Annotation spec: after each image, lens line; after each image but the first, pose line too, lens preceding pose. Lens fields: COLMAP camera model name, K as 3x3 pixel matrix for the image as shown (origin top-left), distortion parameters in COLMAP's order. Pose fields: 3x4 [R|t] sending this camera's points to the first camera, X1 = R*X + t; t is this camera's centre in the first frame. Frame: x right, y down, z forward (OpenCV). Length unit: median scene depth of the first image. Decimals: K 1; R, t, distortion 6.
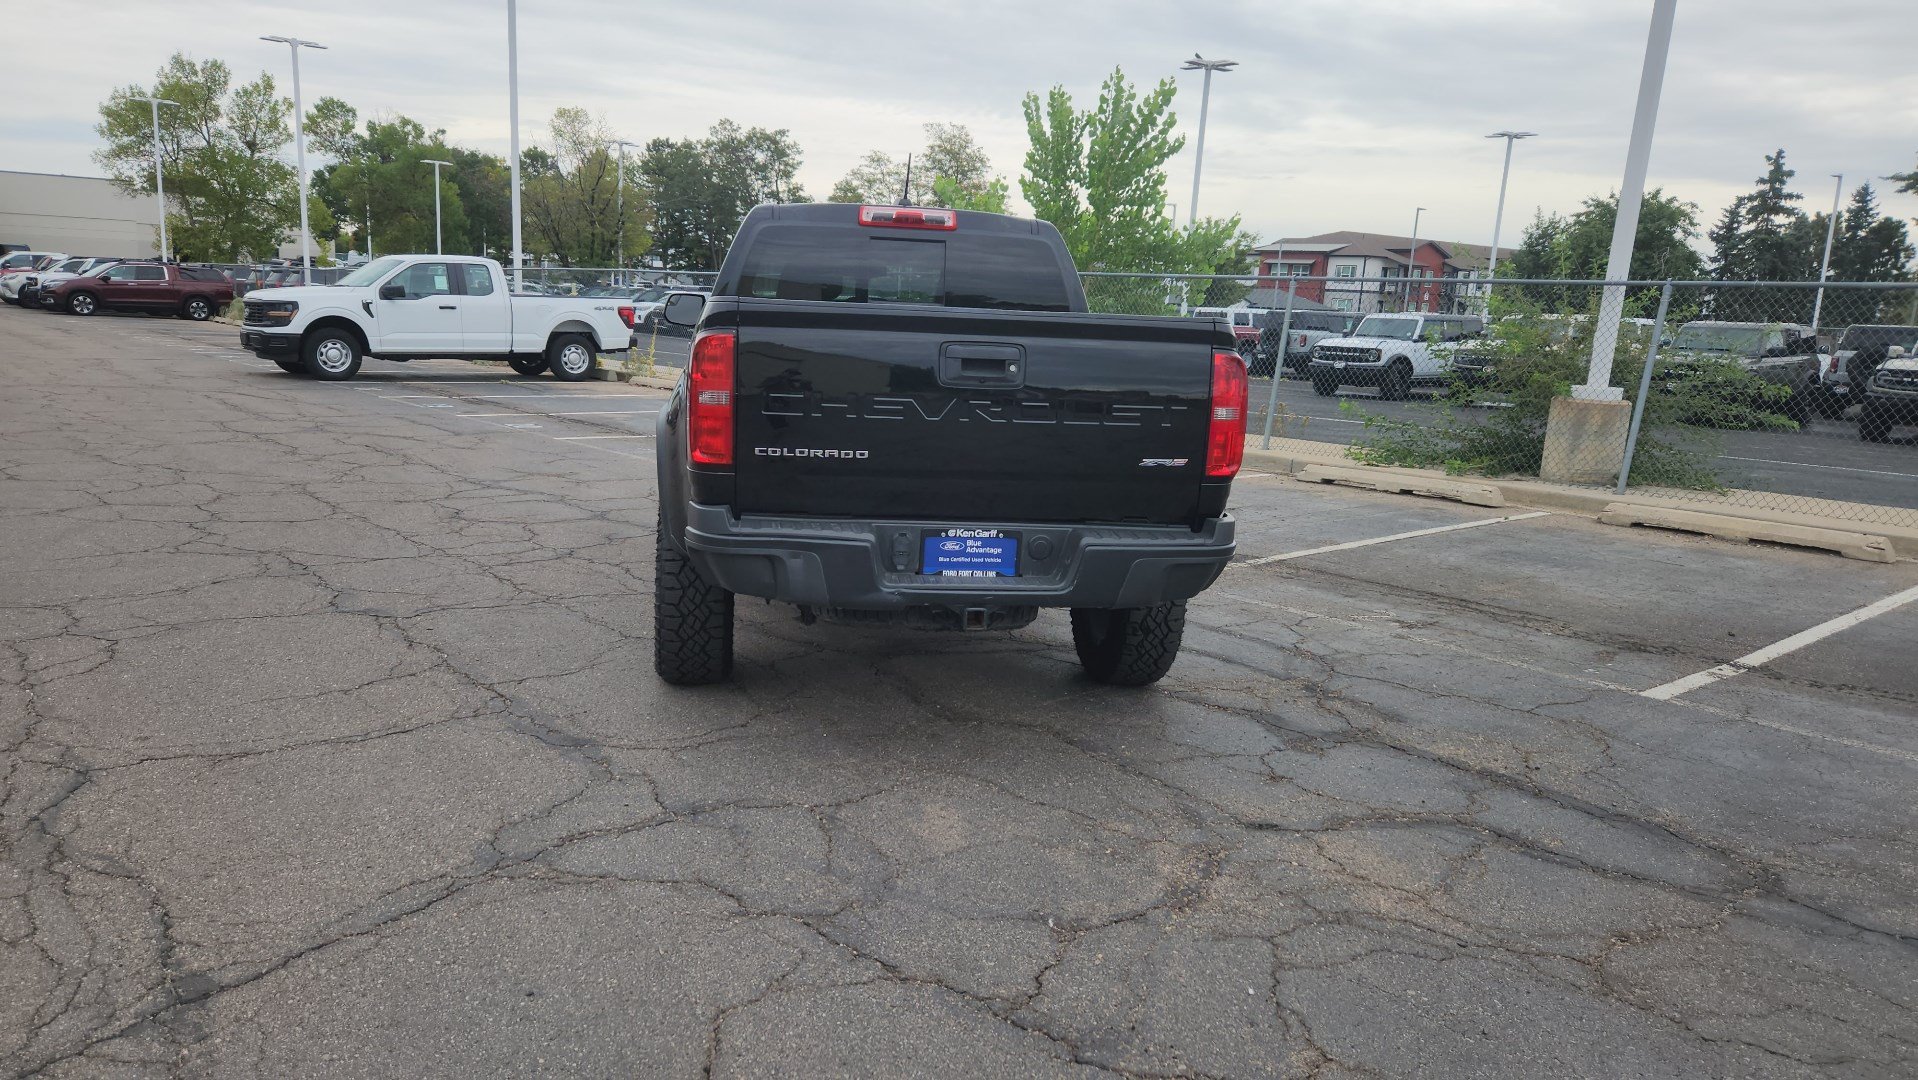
lens RADIAL K [[1283.0, 0, 927.8], [0, 1283.0, 543.1], [0, 0, 1]] dist [0.070633, -0.056190]
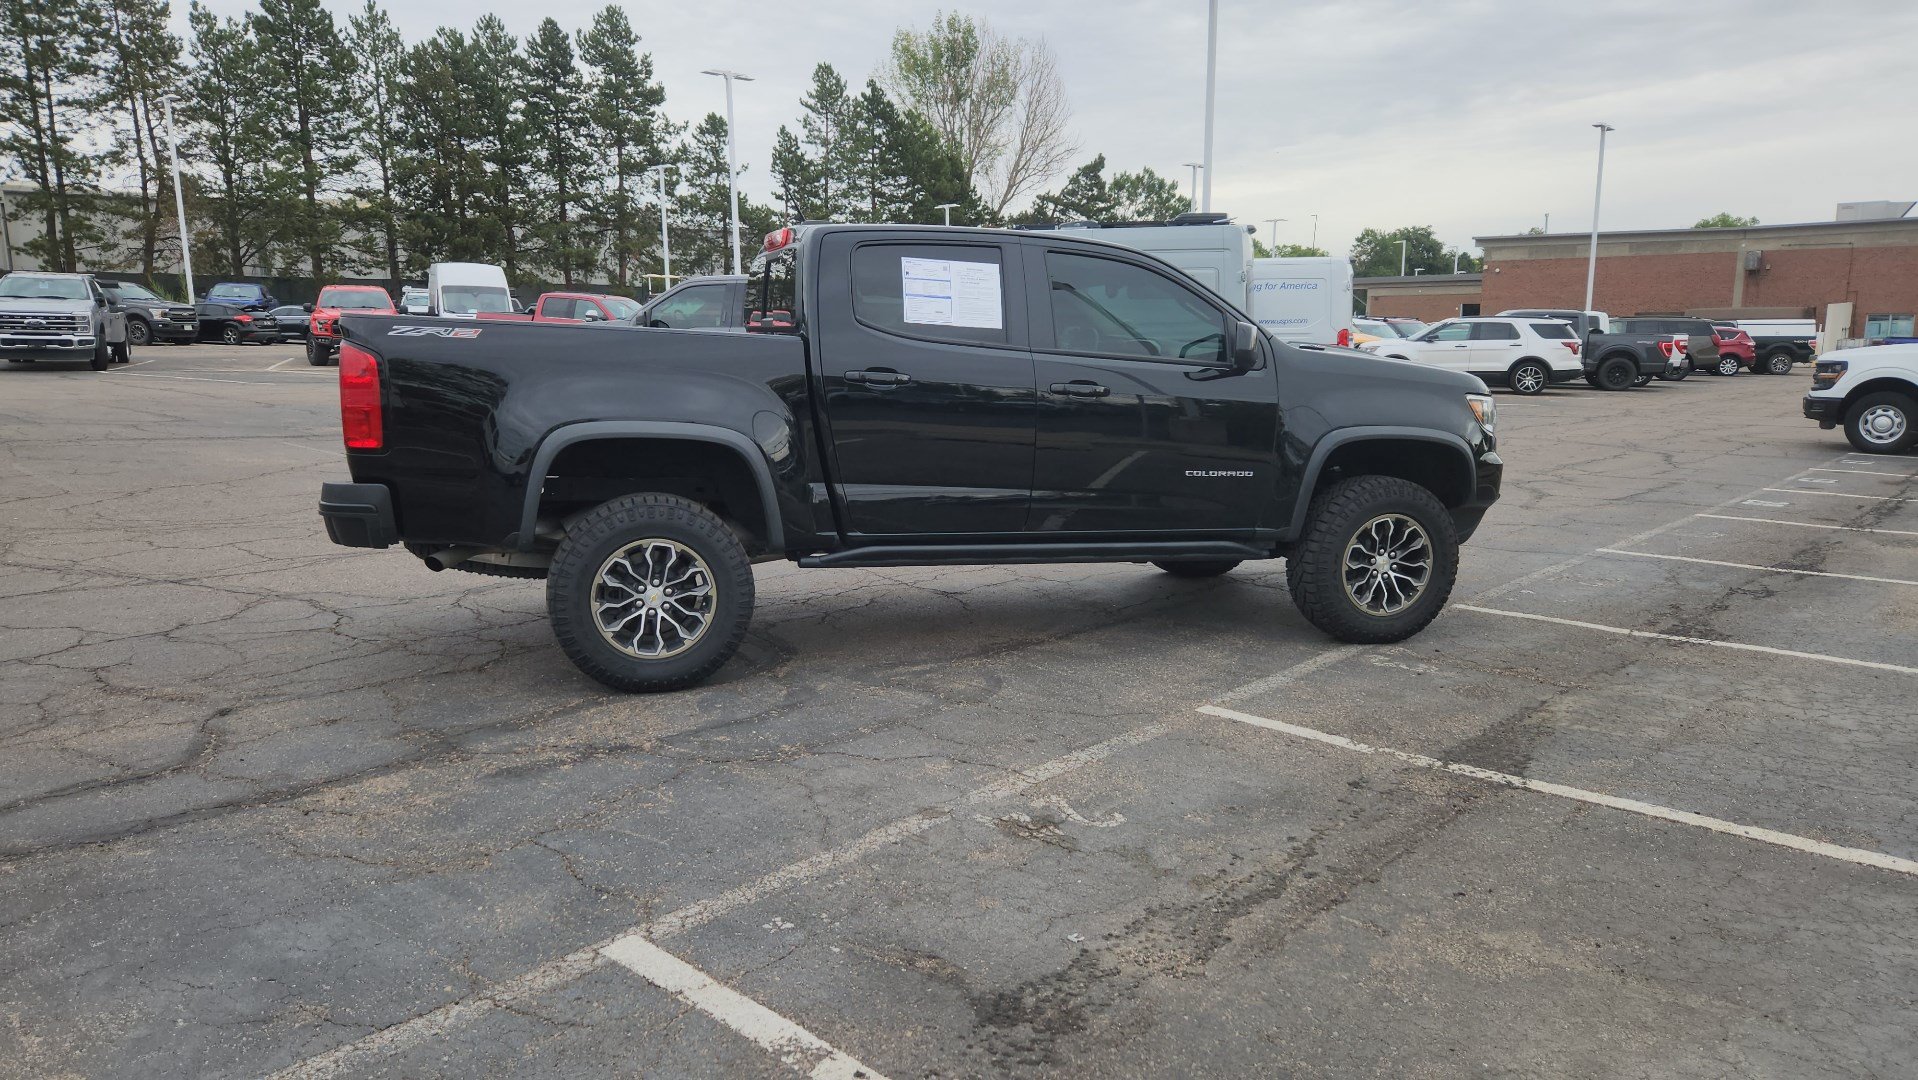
lens RADIAL K [[1281.2, 0, 930.3], [0, 1281.2, 542.0], [0, 0, 1]] dist [0.068397, -0.051642]
pose [[0.133094, 0.119246, -0.983904, 0.856526], [-0.182663, 0.978681, 0.093904, -0.101705], [0.974125, 0.167224, 0.152039, 0.787286]]
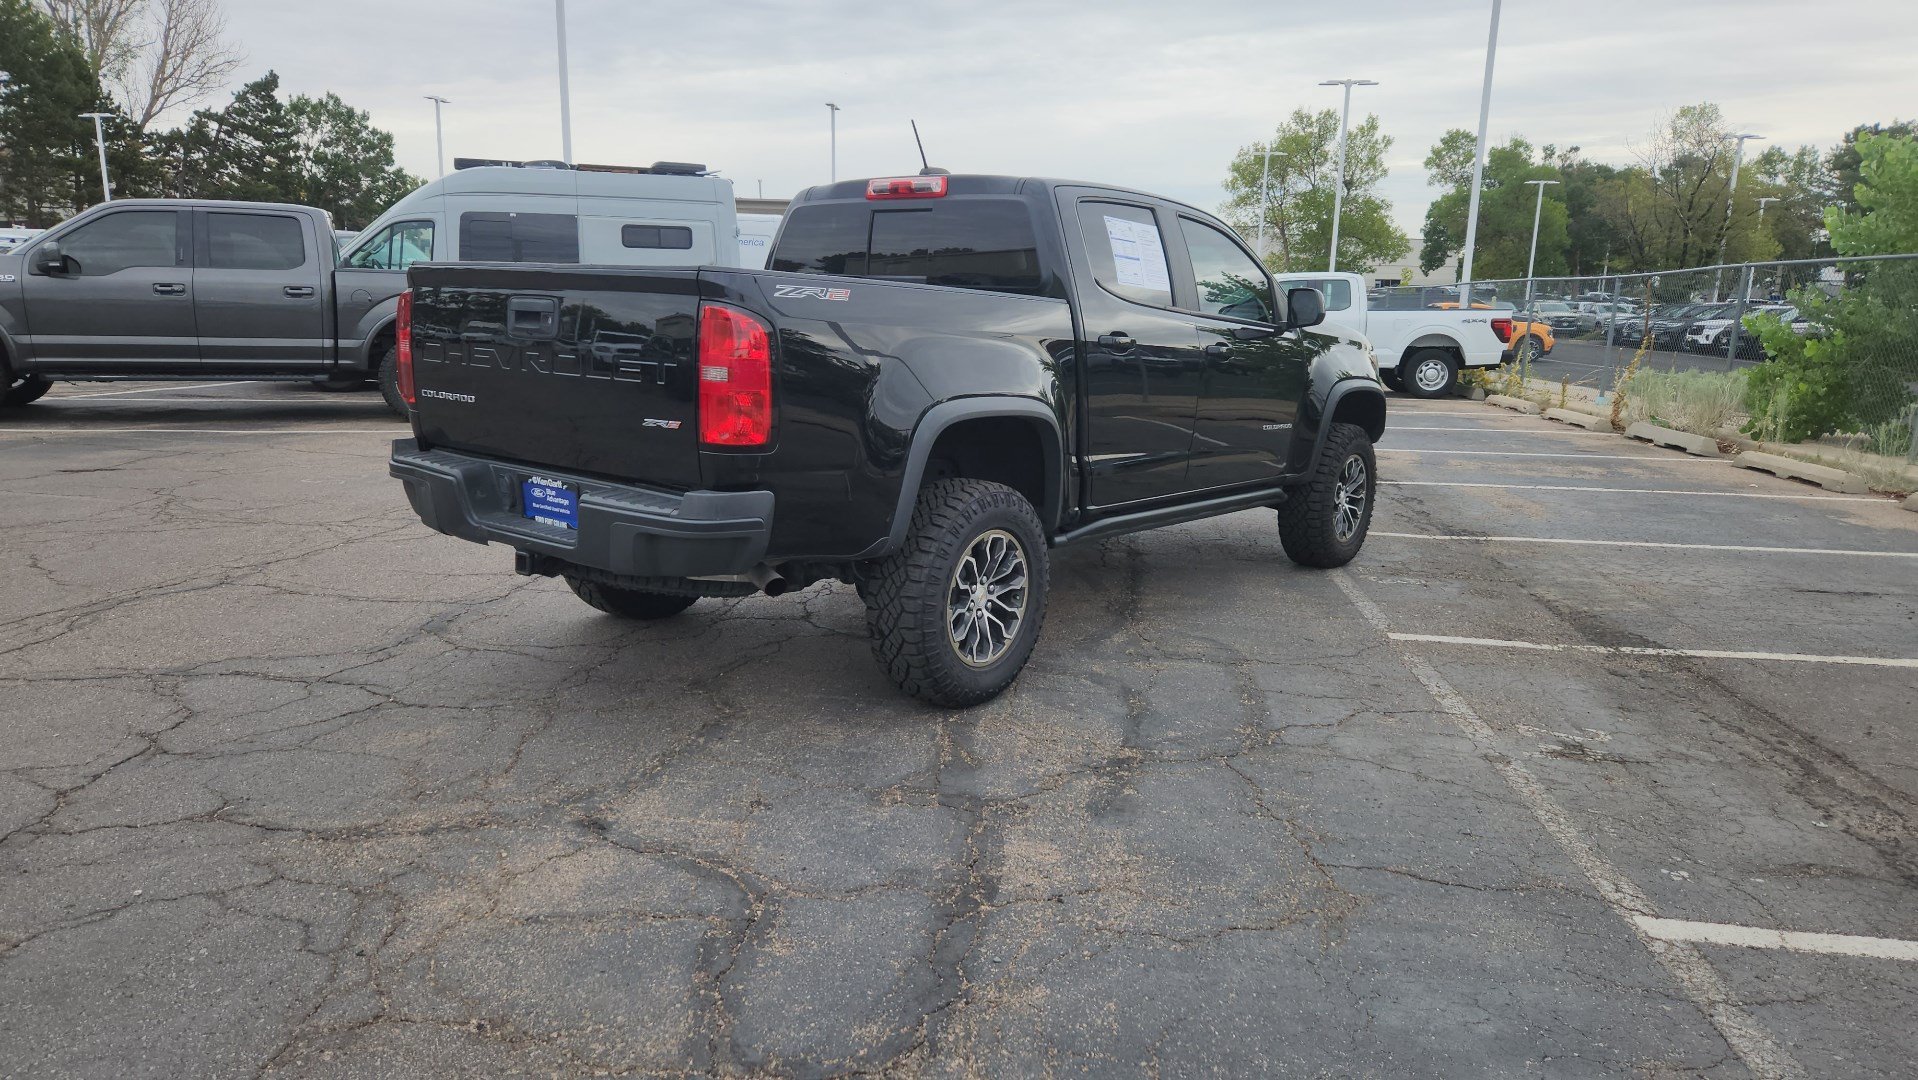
lens RADIAL K [[1283.0, 0, 928.1], [0, 1283.0, 536.9], [0, 0, 1]] dist [0.070633, -0.056190]
pose [[0.675184, 0.110406, -0.729340, 0.571572], [-0.129244, 0.991147, 0.030390, -0.020192], [0.726239, 0.073744, 0.683476, 0.293010]]
